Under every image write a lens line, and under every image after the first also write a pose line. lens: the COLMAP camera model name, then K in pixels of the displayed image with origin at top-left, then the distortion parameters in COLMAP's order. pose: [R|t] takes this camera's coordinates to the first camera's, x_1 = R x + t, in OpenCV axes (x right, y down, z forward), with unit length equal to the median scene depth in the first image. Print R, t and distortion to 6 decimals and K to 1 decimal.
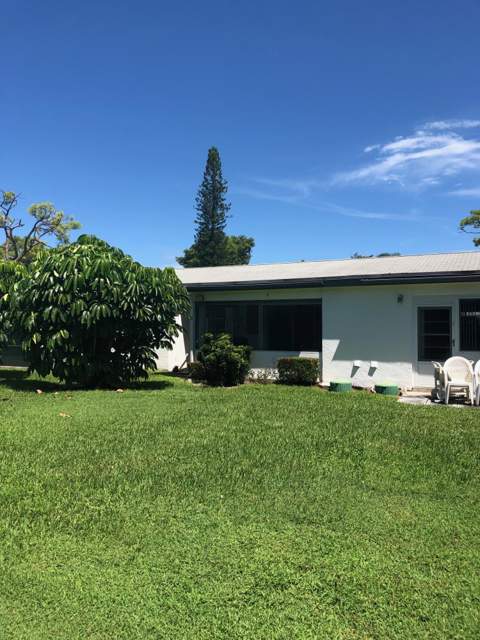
lens RADIAL K [[528.2, 0, 240.0], [0, 528.2, 320.0], [0, 0, 1]] dist [-0.000177, 0.002158]
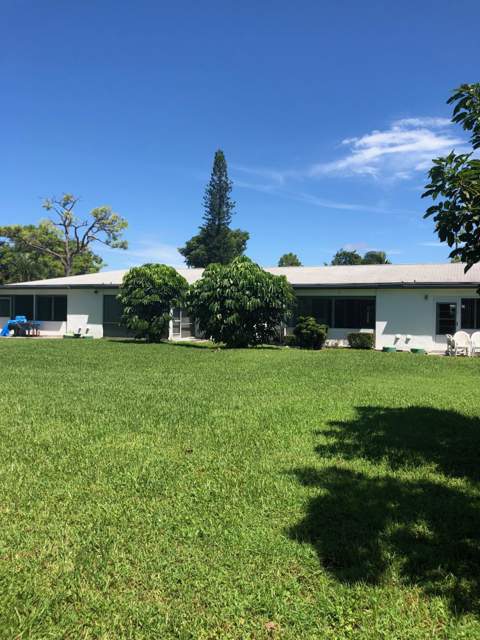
lens RADIAL K [[519.0, 0, 240.0], [0, 519.0, 320.0], [0, 0, 1]] dist [0.000811, -0.001554]
pose [[0.998761, 0.013513, 0.047899, -0.319853], [-0.014724, 0.999579, 0.025004, -0.000901], [-0.047541, -0.025678, 0.998539, -0.540833]]
